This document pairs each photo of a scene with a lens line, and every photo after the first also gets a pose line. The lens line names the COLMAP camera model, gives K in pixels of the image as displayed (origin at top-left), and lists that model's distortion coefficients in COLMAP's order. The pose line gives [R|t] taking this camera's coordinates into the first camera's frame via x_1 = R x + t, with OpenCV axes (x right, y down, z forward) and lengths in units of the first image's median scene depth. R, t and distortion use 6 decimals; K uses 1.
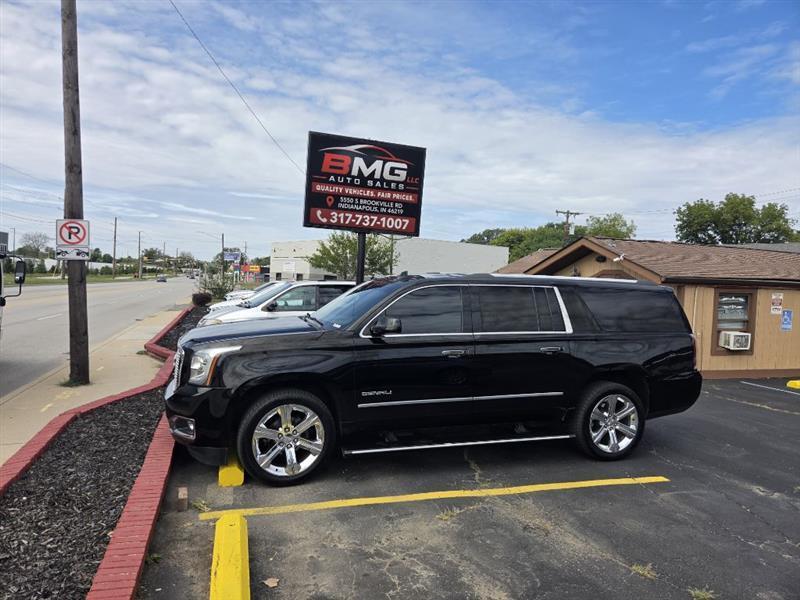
lens RADIAL K [[534.6, 0, 396.8], [0, 534.6, 296.5], [0, 0, 1]] dist [0.073871, -0.059440]
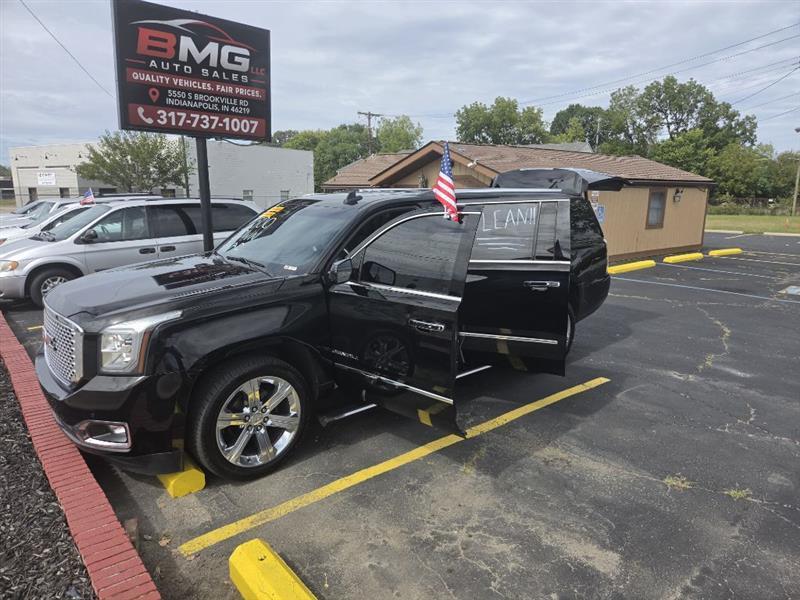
lens RADIAL K [[534.6, 0, 403.9], [0, 534.6, 305.1], [0, 0, 1]] dist [0.073871, -0.059440]
pose [[0.923828, -0.121576, 0.362988, -0.112336], [0.051617, 0.979130, 0.196573, -0.016954], [-0.379311, -0.162863, 0.910823, 0.098293]]
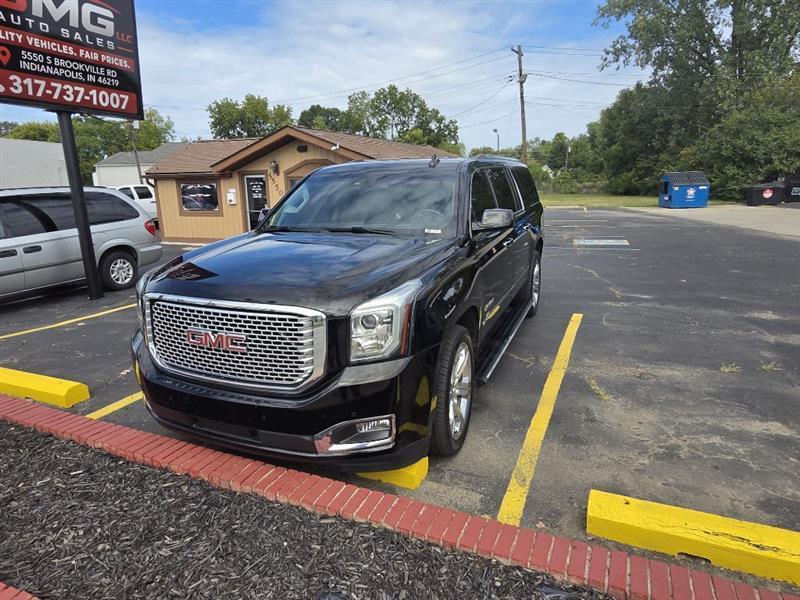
lens RADIAL K [[490.6, 0, 396.7], [0, 490.6, 304.1], [0, 0, 1]] dist [0.008567, -0.007225]
pose [[0.659127, -0.244356, 0.711226, -0.294159], [0.080381, 0.963213, 0.256438, -0.012153], [-0.747724, -0.111856, 0.654521, 0.262639]]
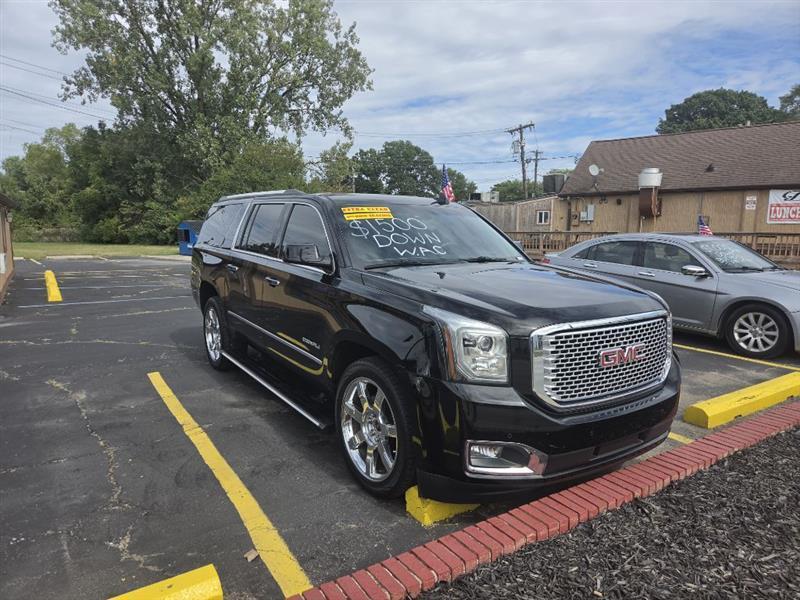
lens RADIAL K [[534.6, 0, 403.1], [0, 534.6, 307.8], [0, 0, 1]] dist [0.073871, -0.059440]
pose [[-0.272445, -0.193794, 0.942453, -0.402955], [0.010841, 0.978826, 0.204407, -0.021189], [-0.962110, 0.065907, -0.264576, 0.639156]]
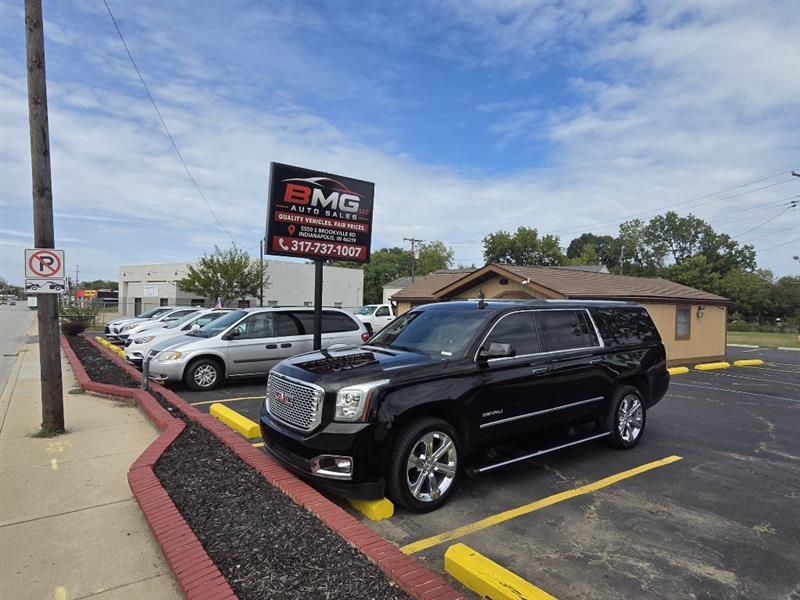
lens RADIAL K [[490.6, 0, 396.2], [0, 490.6, 311.6], [0, 0, 1]] dist [0.008567, -0.007225]
pose [[0.949813, -0.033439, 0.311026, -0.228510], [0.034946, 0.999389, 0.000728, -0.014958], [-0.310860, 0.010178, 0.950401, 0.048252]]
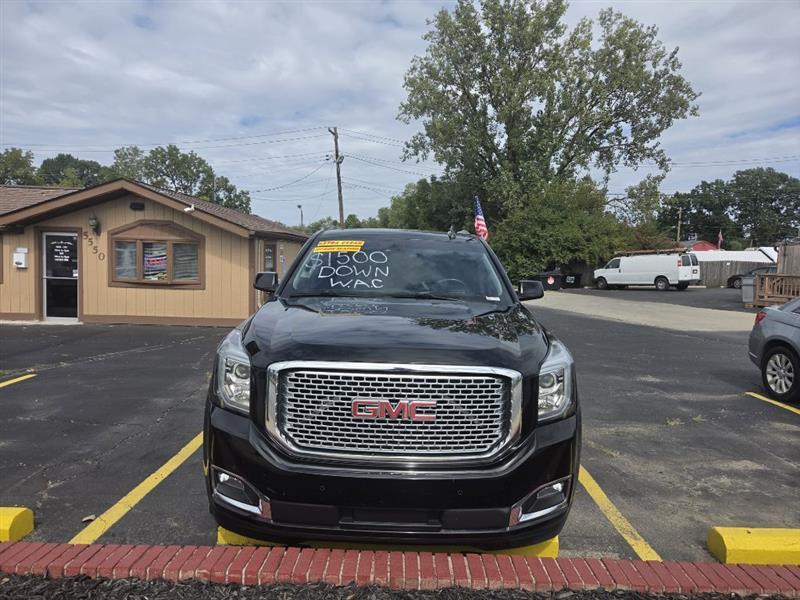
lens RADIAL K [[534.6, 0, 402.7], [0, 534.6, 305.9], [0, 0, 1]] dist [0.073871, -0.059440]
pose [[0.306792, -0.121665, 0.943968, -0.393442], [0.016476, 0.992326, 0.122543, -0.014100], [-0.951634, -0.022042, 0.306443, 0.401337]]
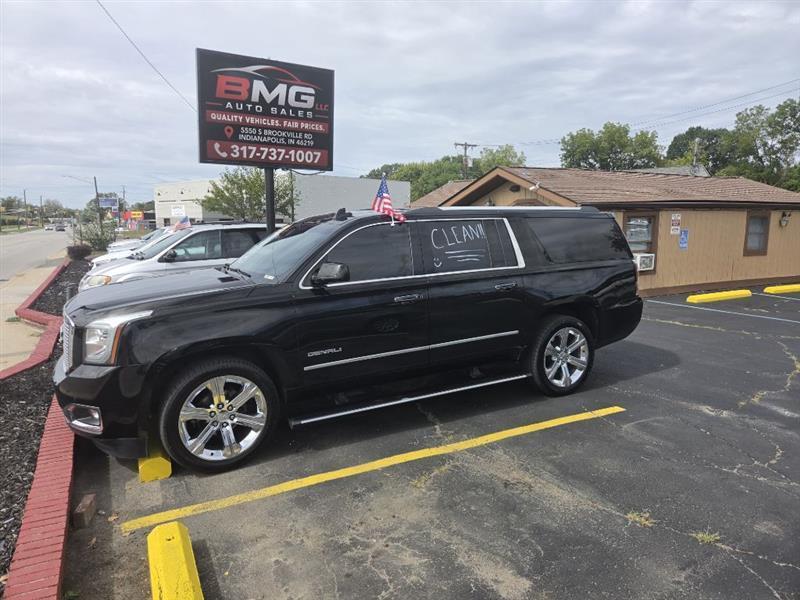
lens RADIAL K [[534.6, 0, 394.7], [0, 534.6, 291.1], [0, 0, 1]] dist [0.073871, -0.059440]
pose [[0.982289, -0.071865, 0.173045, -0.029676], [0.053431, 0.992613, 0.108927, -0.002317], [-0.179595, -0.097752, 0.978872, 0.063093]]
